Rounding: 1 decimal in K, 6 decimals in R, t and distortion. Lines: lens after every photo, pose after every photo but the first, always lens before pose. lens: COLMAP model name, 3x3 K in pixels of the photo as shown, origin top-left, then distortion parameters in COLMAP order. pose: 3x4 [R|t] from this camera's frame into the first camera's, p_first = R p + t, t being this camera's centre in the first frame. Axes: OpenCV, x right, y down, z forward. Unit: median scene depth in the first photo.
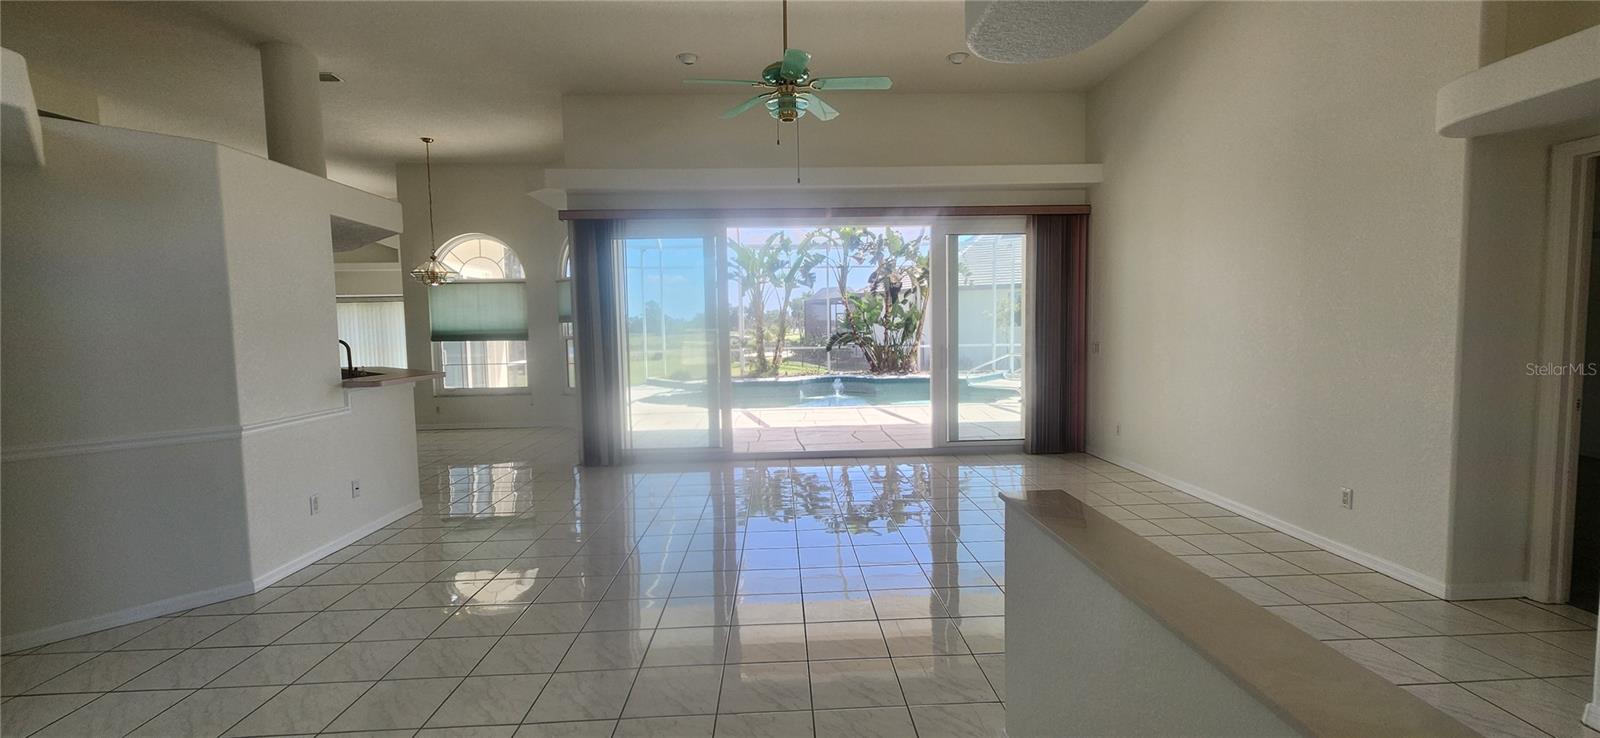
lens RADIAL K [[659.4, 0, 799.8], [0, 659.4, 370.7], [0, 0, 1]] dist [0.001593, 0.000186]
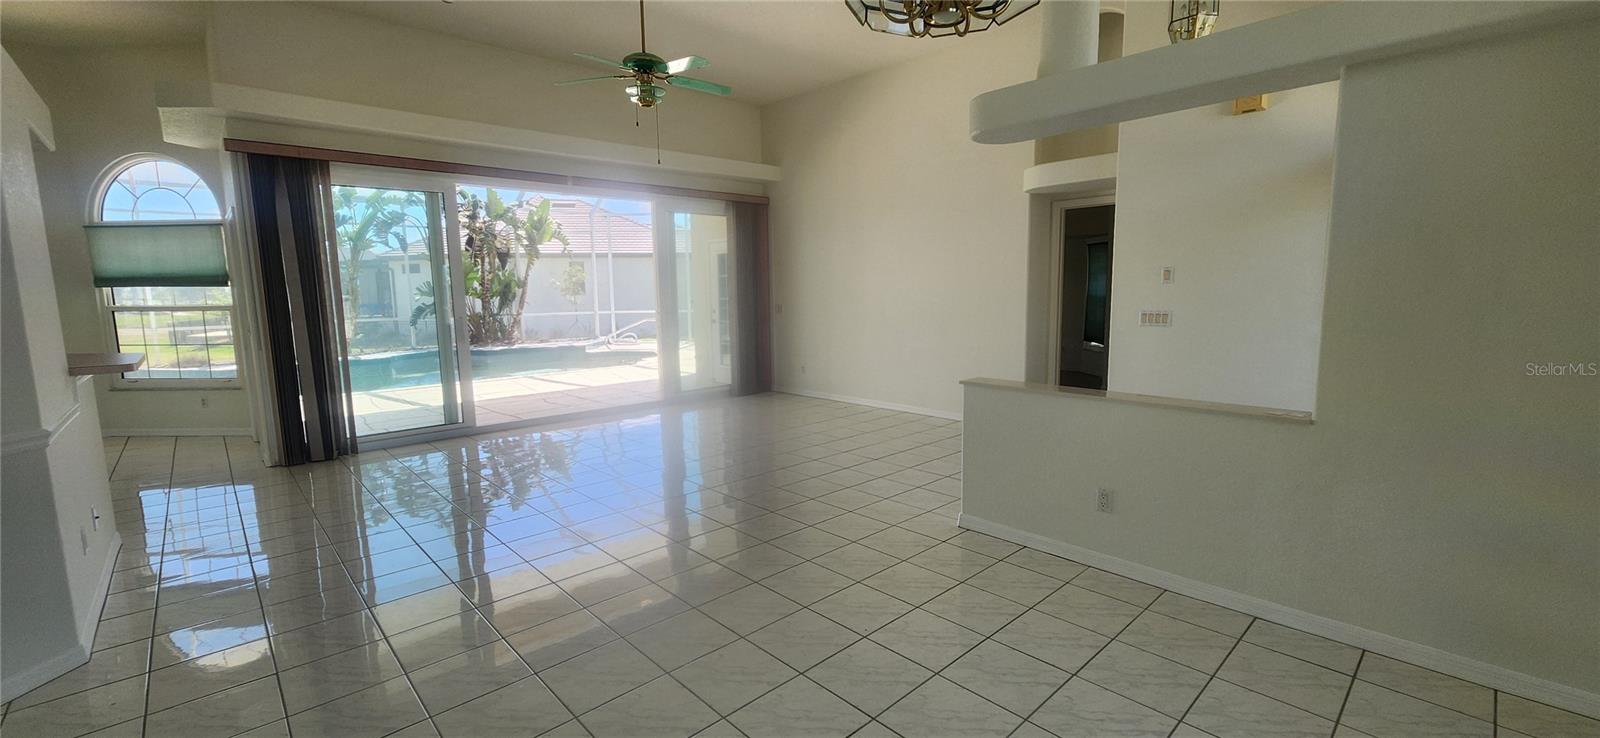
lens RADIAL K [[659.4, 0, 804.0], [0, 659.4, 381.2], [0, 0, 1]] dist [0.001593, 0.000186]
pose [[0.759381, -0.084232, 0.645171, -0.183500], [0.044695, 0.995996, 0.077427, 0.004241], [-0.649109, -0.029961, 0.760105, -0.014093]]
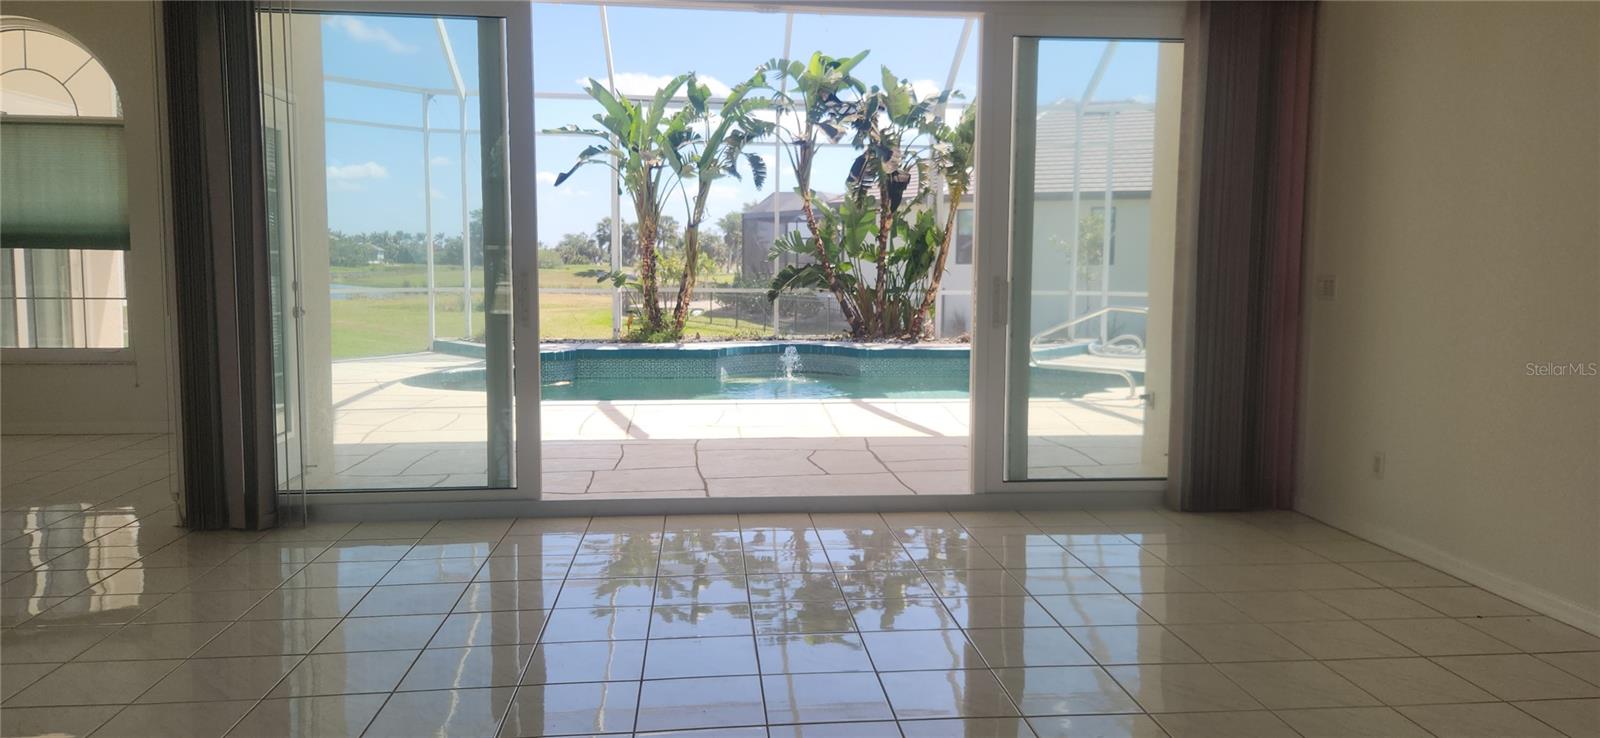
lens RADIAL K [[1090.2, 0, 795.8], [0, 1090.2, 352.3], [0, 0, 1]] dist [0.058349, -0.029237]
pose [[0.998271, 0.021474, 0.054725, 0.015723], [-0.022279, 0.999652, 0.014144, 0.003967], [-0.054402, -0.015338, 0.998401, 0.119026]]
